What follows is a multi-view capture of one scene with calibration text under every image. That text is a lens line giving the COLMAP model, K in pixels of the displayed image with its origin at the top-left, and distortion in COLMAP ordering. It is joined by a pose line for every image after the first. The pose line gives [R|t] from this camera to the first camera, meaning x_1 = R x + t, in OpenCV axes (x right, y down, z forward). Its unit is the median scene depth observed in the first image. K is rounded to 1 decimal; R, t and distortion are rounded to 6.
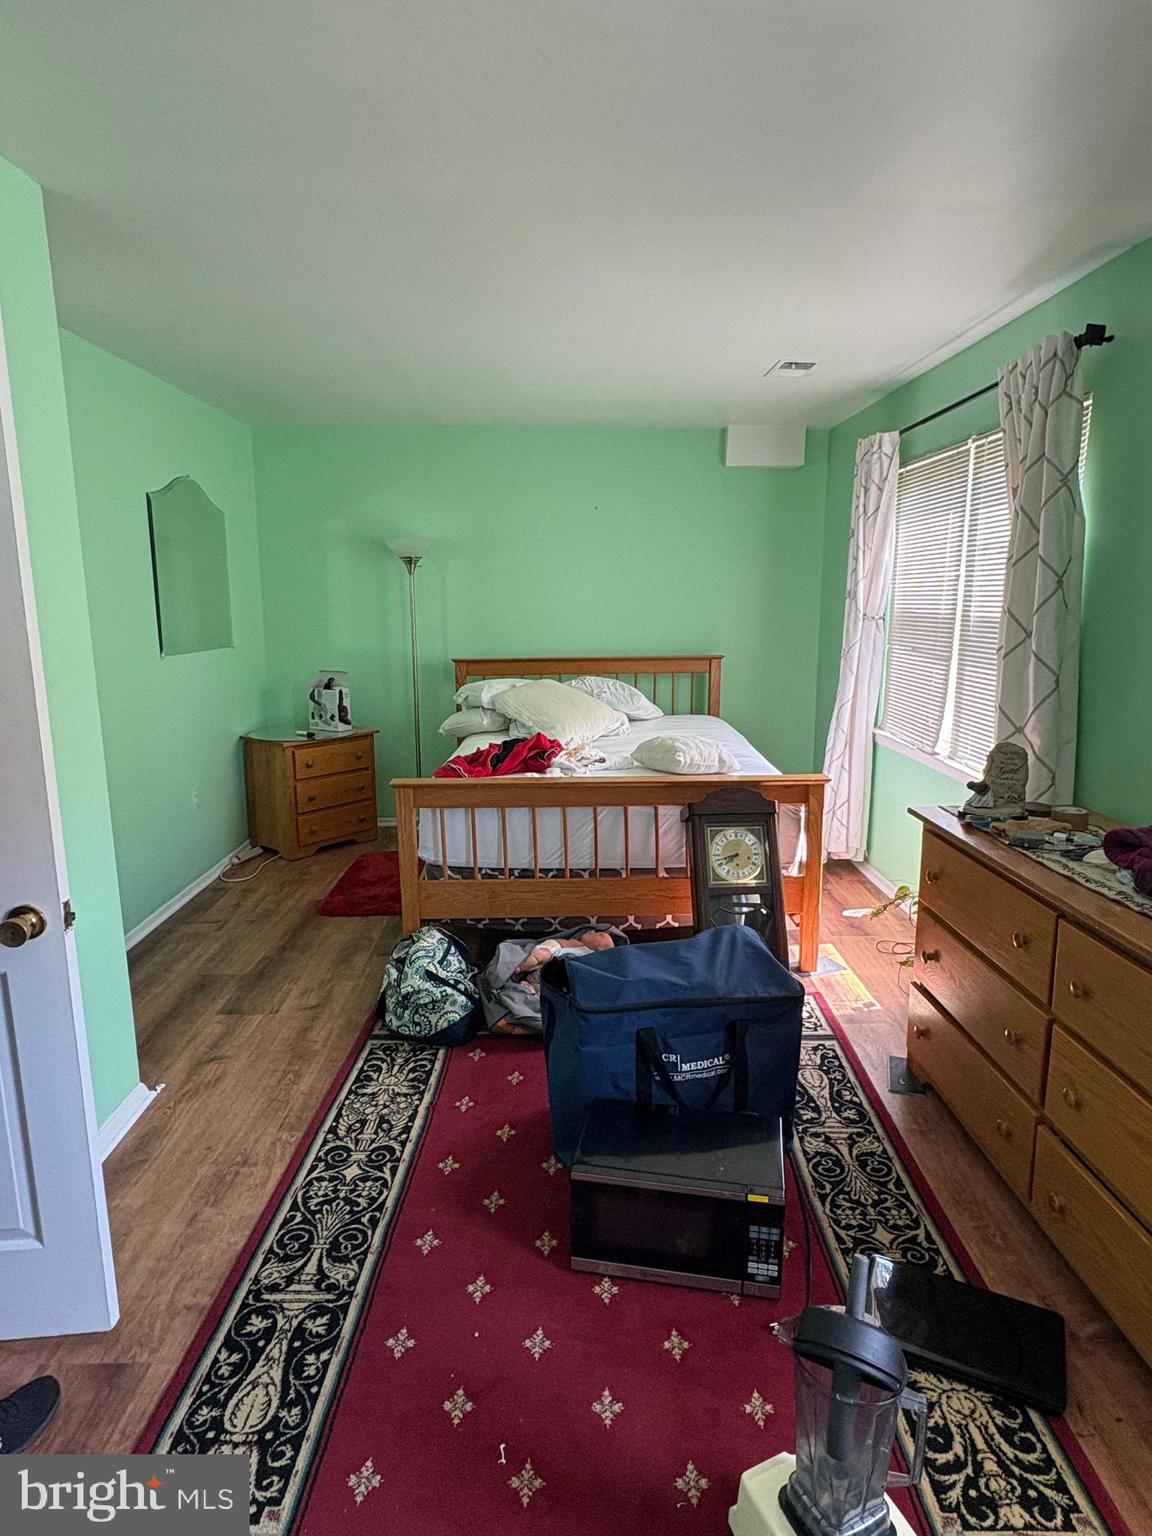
lens RADIAL K [[885.5, 0, 578.9], [0, 885.5, 766.8], [0, 0, 1]] dist [0.000949, -0.000478]
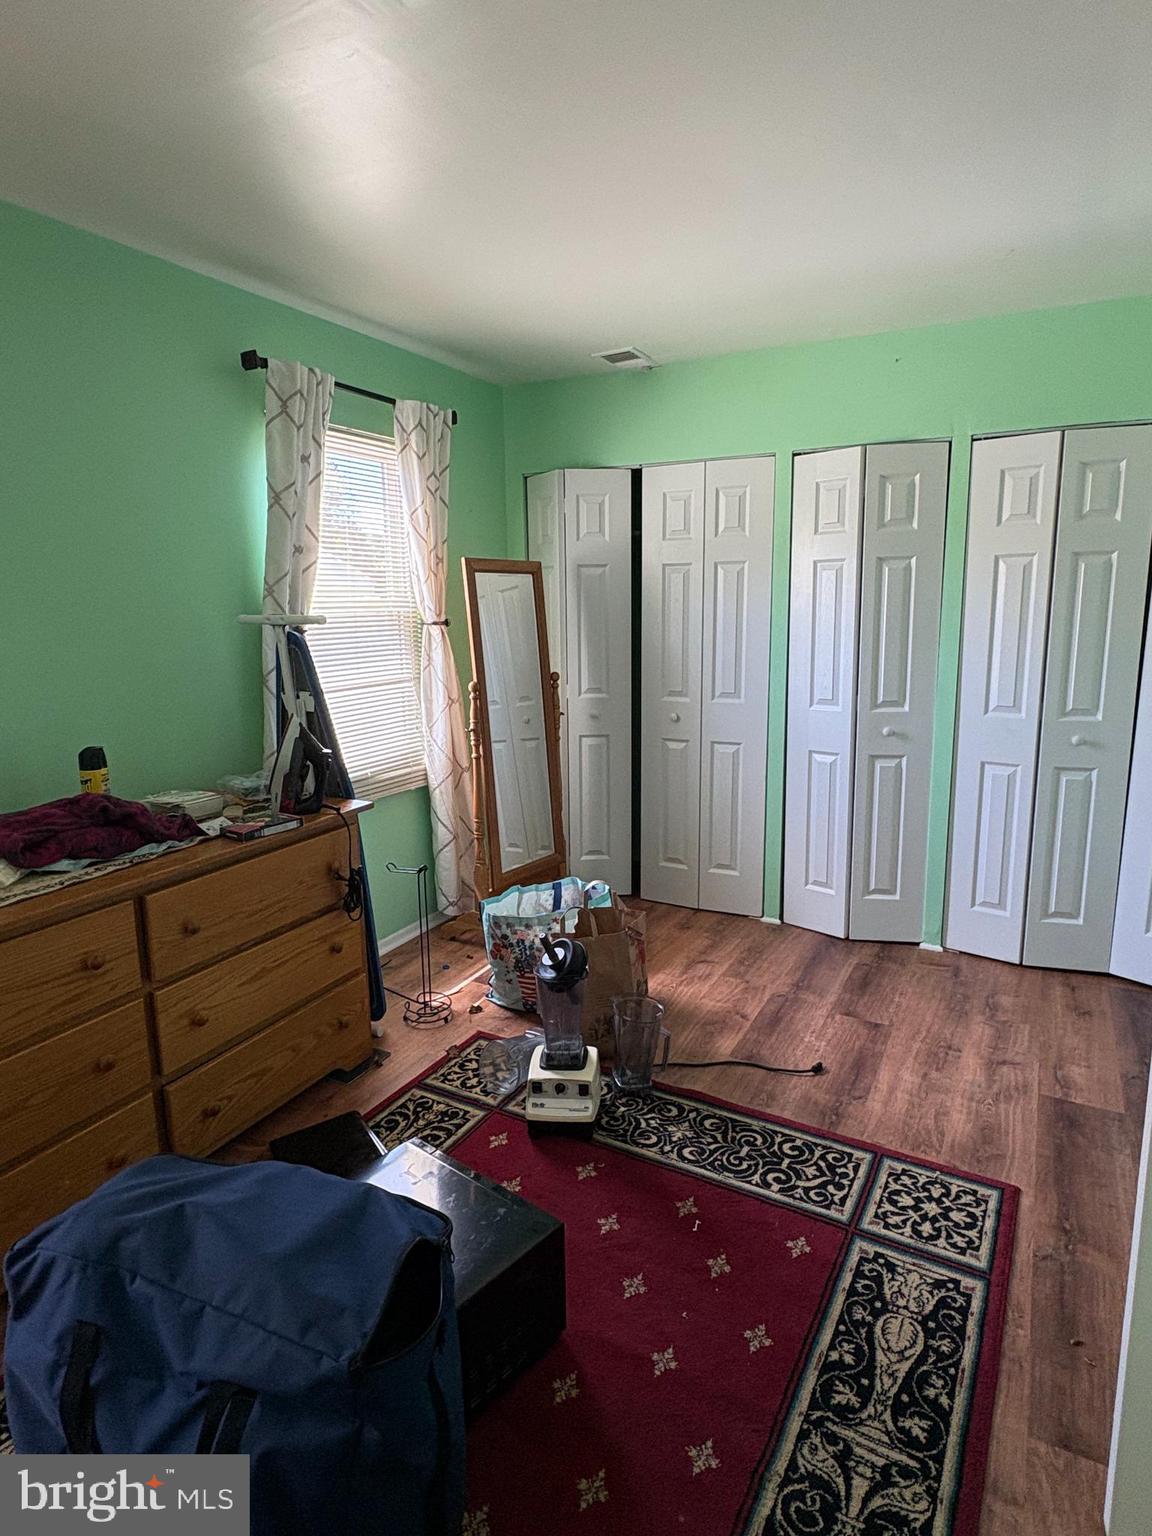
lens RADIAL K [[885.5, 0, 576.2], [0, 885.5, 764.6], [0, 0, 1]] dist [0.000949, -0.000478]
pose [[-0.873908, -0.078369, 0.479732, -0.451194], [0.101198, 0.935961, 0.337246, -0.311644], [-0.475440, 0.343270, -0.810014, 1.685599]]
